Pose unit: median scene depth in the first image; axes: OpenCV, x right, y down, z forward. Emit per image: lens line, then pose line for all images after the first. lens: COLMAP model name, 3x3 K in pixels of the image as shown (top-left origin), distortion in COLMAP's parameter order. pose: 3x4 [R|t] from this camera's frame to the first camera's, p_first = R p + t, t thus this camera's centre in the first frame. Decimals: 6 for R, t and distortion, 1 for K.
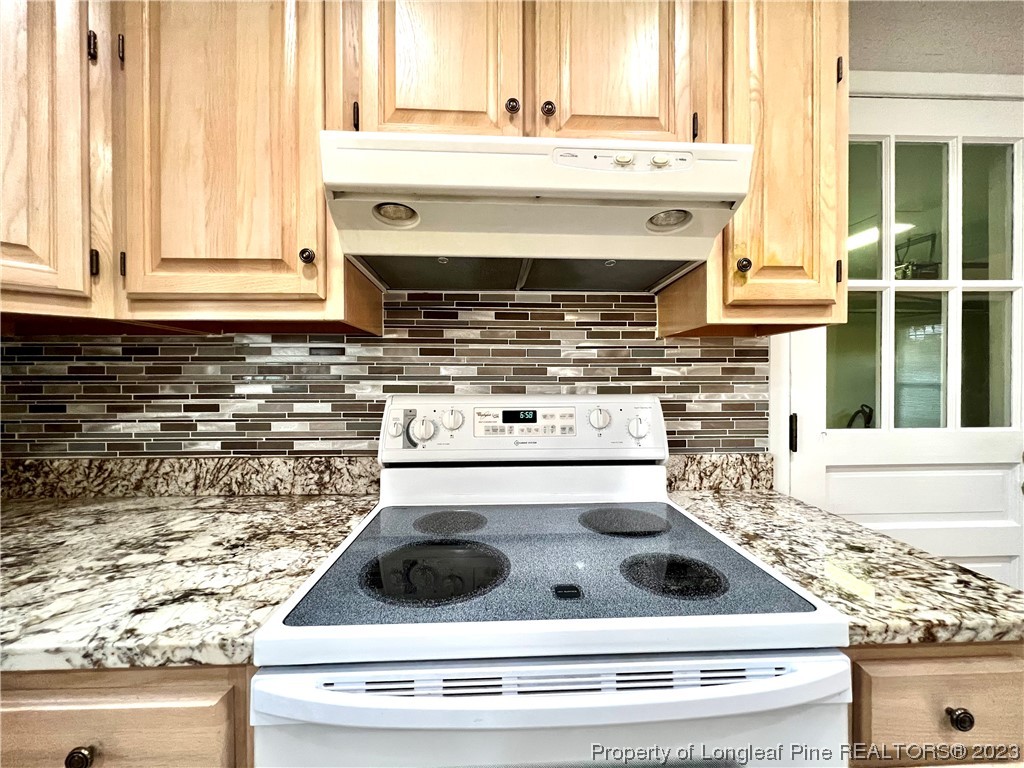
lens RADIAL K [[412.0, 0, 511.0], [0, 412.0, 381.8], [0, 0, 1]] dist [-0.000134, 0.000125]
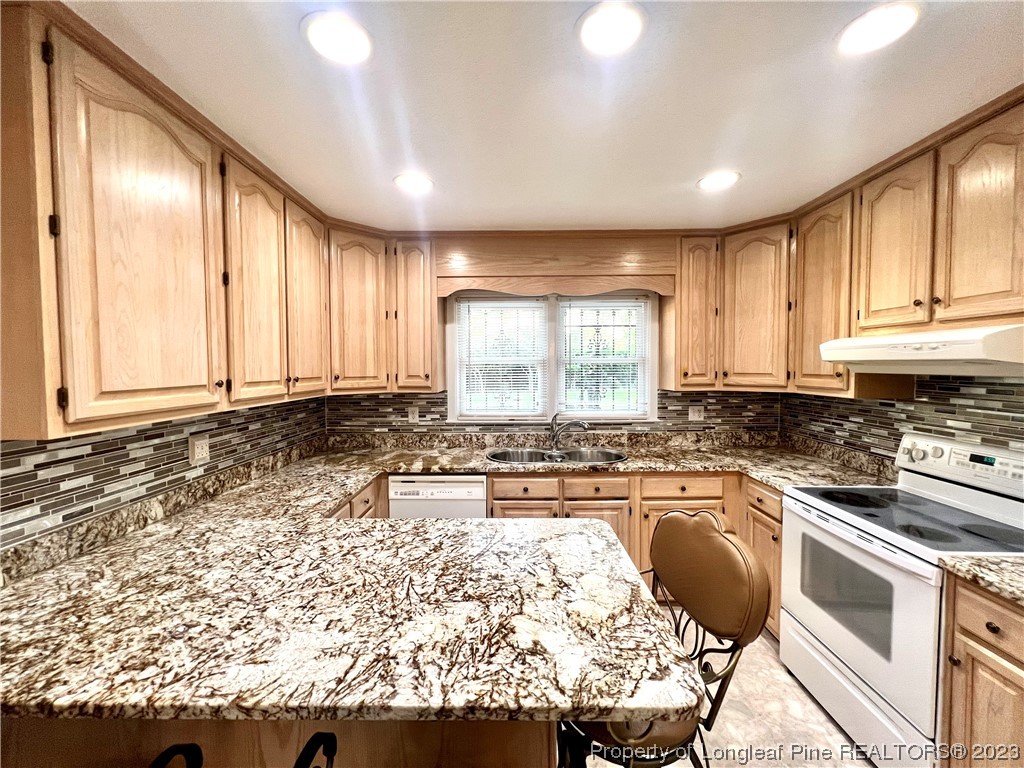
lens RADIAL K [[412.0, 0, 508.2], [0, 412.0, 381.5], [0, 0, 1]] dist [-0.000134, 0.000125]
pose [[-0.061121, 0.041562, -0.997265, 1.646506], [-0.001432, 0.999128, 0.041727, -0.269620], [0.998129, 0.003979, -0.061008, -0.685761]]
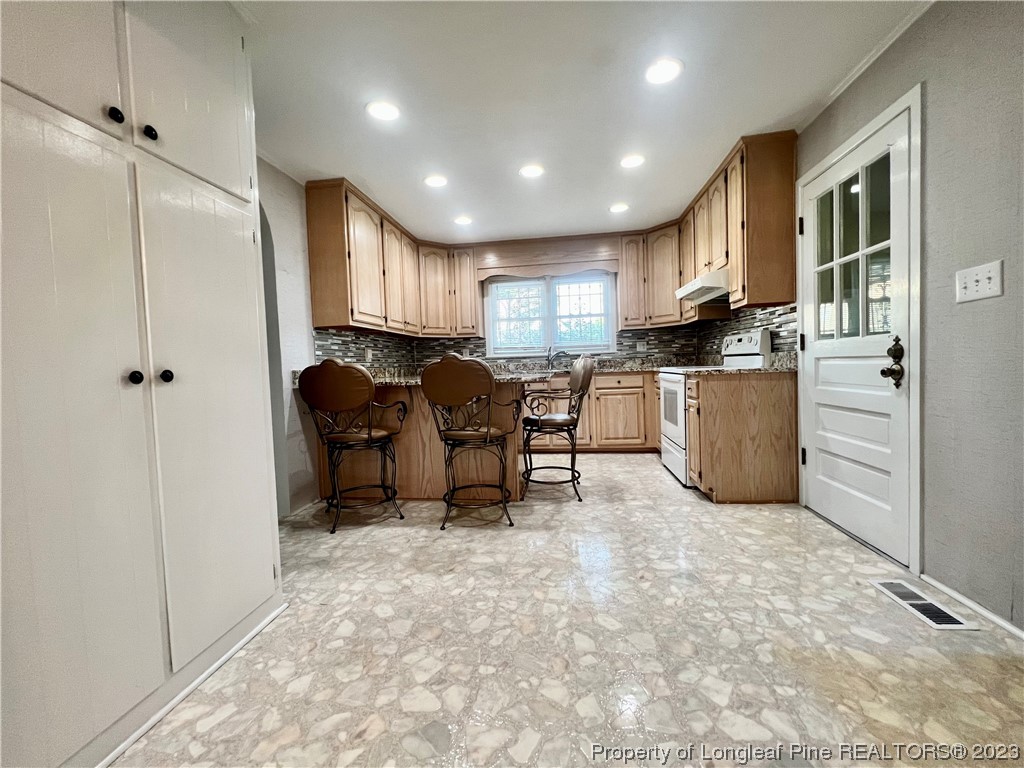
lens RADIAL K [[412.0, 0, 507.1], [0, 412.0, 381.9], [0, 0, 1]] dist [-0.000134, 0.000125]
pose [[-0.183951, 0.050744, -0.981625, 3.433598], [0.029221, 0.998507, 0.046140, 0.203864], [0.982501, -0.020197, -0.185160, -0.177839]]
